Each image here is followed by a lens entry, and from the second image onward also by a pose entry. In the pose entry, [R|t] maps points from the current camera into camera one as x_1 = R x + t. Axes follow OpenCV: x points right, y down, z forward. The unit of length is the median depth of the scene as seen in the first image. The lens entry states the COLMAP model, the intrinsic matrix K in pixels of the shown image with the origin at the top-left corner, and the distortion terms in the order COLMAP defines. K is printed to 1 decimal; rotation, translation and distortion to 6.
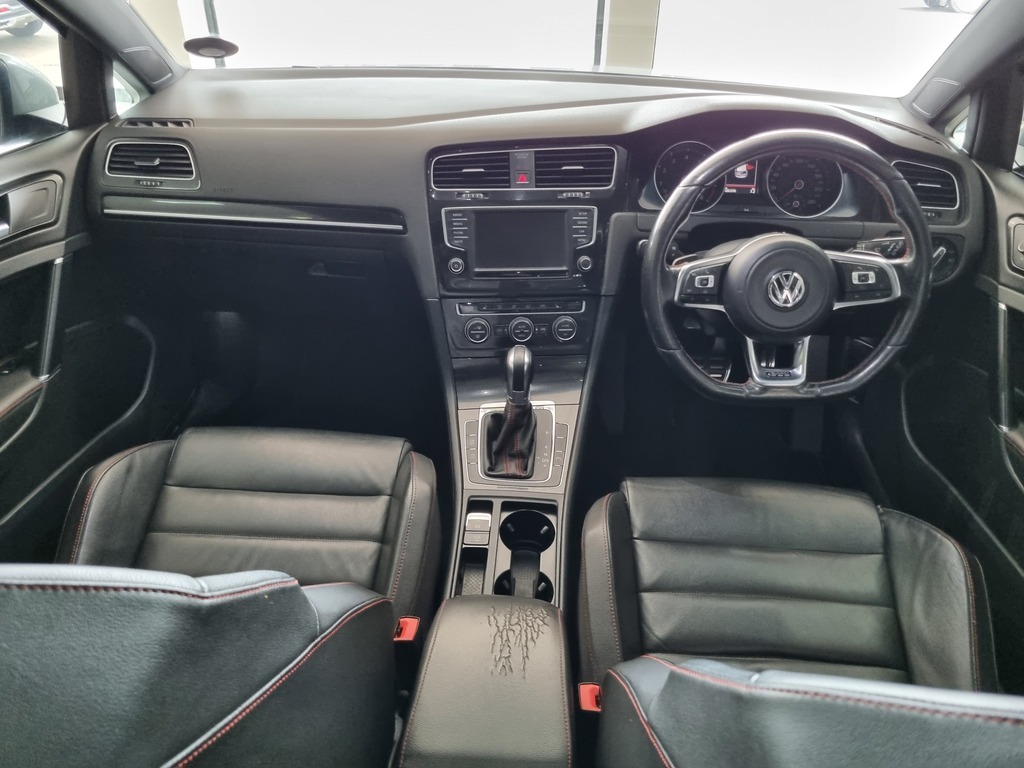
lens RADIAL K [[780.5, 0, 513.5], [0, 780.5, 397.2], [0, 0, 1]] dist [0.000653, -0.003970]
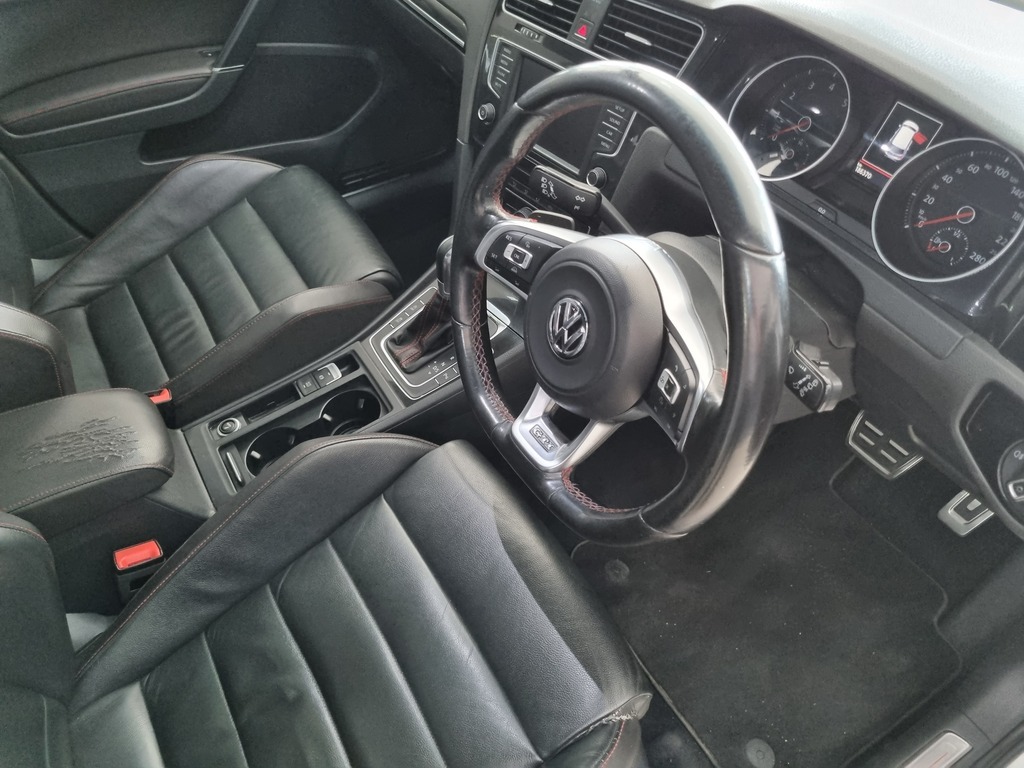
lens RADIAL K [[763.1, 0, 511.8], [0, 763.1, 395.0], [0, 0, 1]] dist [0.011417, 0.001932]
pose [[0.561797, 0.586440, -0.583500, 0.583502], [-0.426804, 0.809674, 0.402823, -0.264054], [0.708676, 0.022736, 0.705167, 0.463380]]
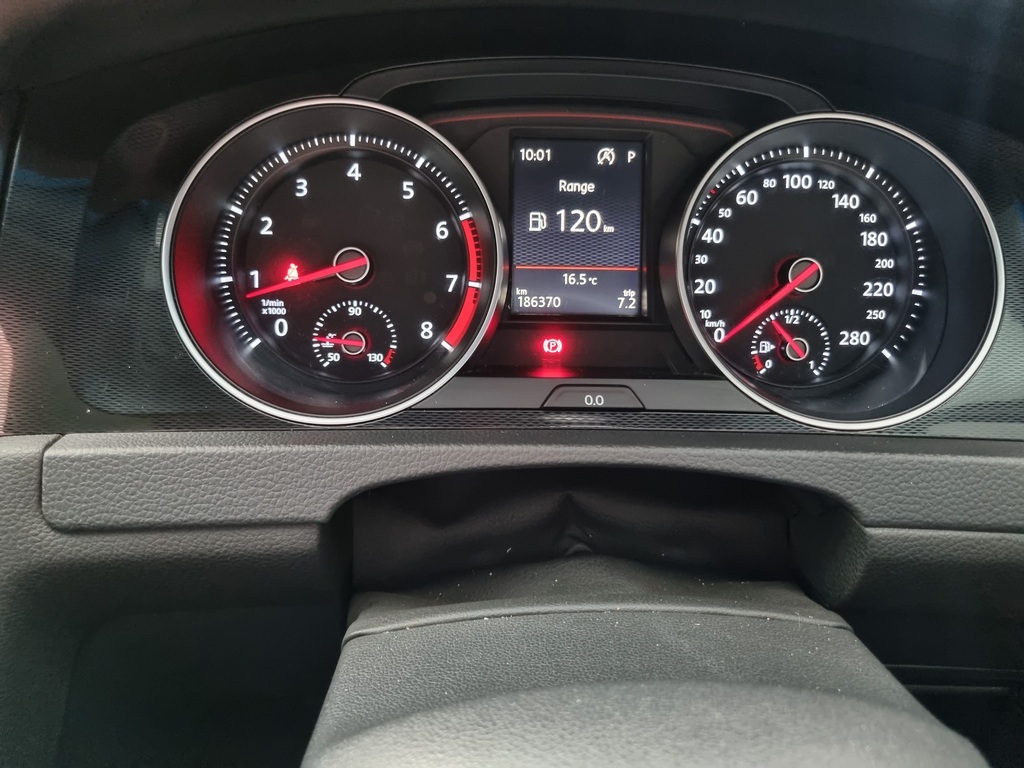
lens RADIAL K [[765.6, 0, 527.5], [0, 765.6, 387.1], [0, 0, 1]] dist [0.048590, -0.006512]
pose [[0.994170, -0.034473, 0.102161, 0.263132], [0.043585, 0.995137, -0.088338, -0.229275], [-0.098618, 0.092276, 0.990838, 0.805649]]
